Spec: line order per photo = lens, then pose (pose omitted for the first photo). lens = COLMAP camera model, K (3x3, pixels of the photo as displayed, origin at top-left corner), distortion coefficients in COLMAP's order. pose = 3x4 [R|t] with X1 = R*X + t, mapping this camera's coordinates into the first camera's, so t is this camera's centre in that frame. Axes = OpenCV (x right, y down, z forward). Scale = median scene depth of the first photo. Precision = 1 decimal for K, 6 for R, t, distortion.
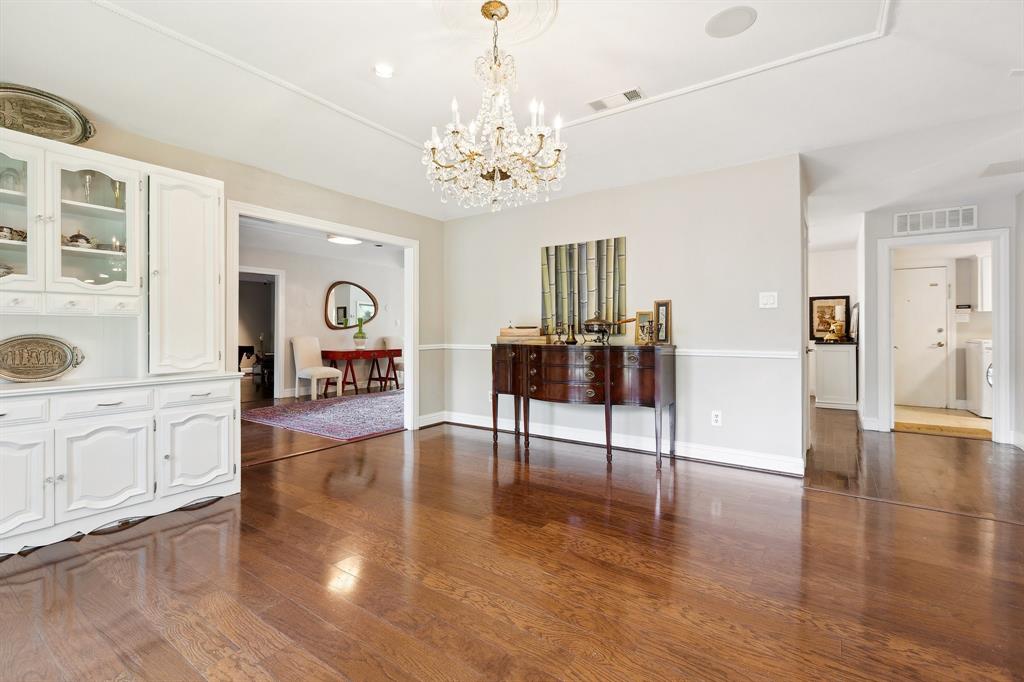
lens RADIAL K [[455.5, 0, 507.7], [0, 455.5, 329.8], [0, 0, 1]] dist [0.000143, 0.000159]
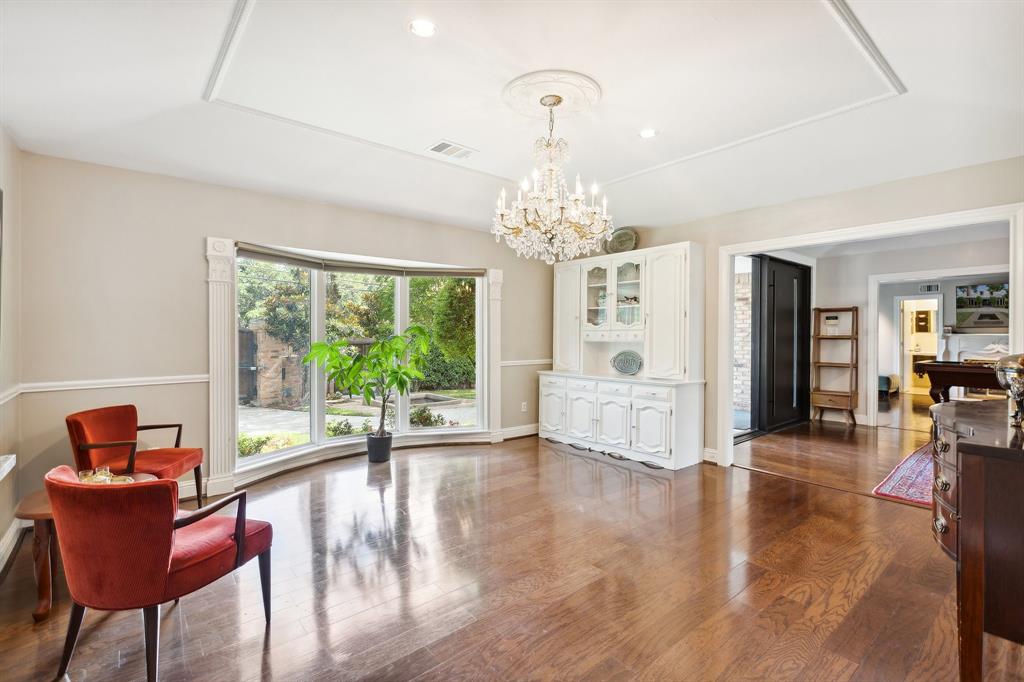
lens RADIAL K [[471.2, 0, 512.0], [0, 471.2, 341.0], [0, 0, 1]] dist [-0.000028, 0.000022]
pose [[-0.272015, 0.007997, -0.962260, 0.979297], [0.003010, 0.999968, 0.007460, -0.047117], [0.962288, -0.000867, -0.272031, 0.991145]]
